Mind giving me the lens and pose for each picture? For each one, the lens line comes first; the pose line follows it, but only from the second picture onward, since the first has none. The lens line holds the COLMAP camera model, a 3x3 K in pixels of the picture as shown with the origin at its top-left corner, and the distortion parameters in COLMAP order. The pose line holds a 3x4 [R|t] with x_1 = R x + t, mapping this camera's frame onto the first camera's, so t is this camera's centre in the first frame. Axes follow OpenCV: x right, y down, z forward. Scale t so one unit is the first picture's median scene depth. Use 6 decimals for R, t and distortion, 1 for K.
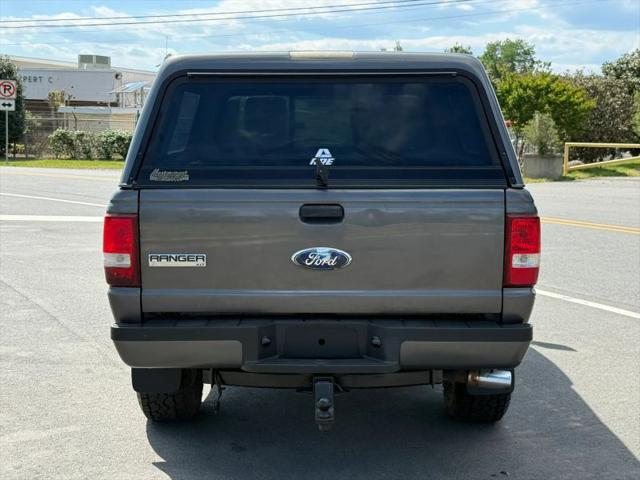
lens RADIAL K [[970.0, 0, 320.0], [0, 970.0, 240.0], [0, 0, 1]] dist [0.138768, -0.042327]
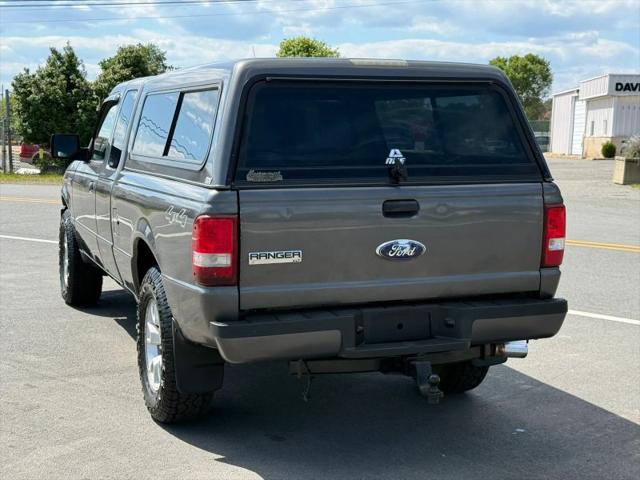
lens RADIAL K [[970.0, 0, 320.0], [0, 970.0, 240.0], [0, 0, 1]] dist [0.138768, -0.042327]
pose [[0.929945, -0.040211, 0.365494, -0.478277], [0.041418, 0.999132, 0.004541, -0.000523], [-0.365359, 0.010916, 0.930803, 0.016482]]
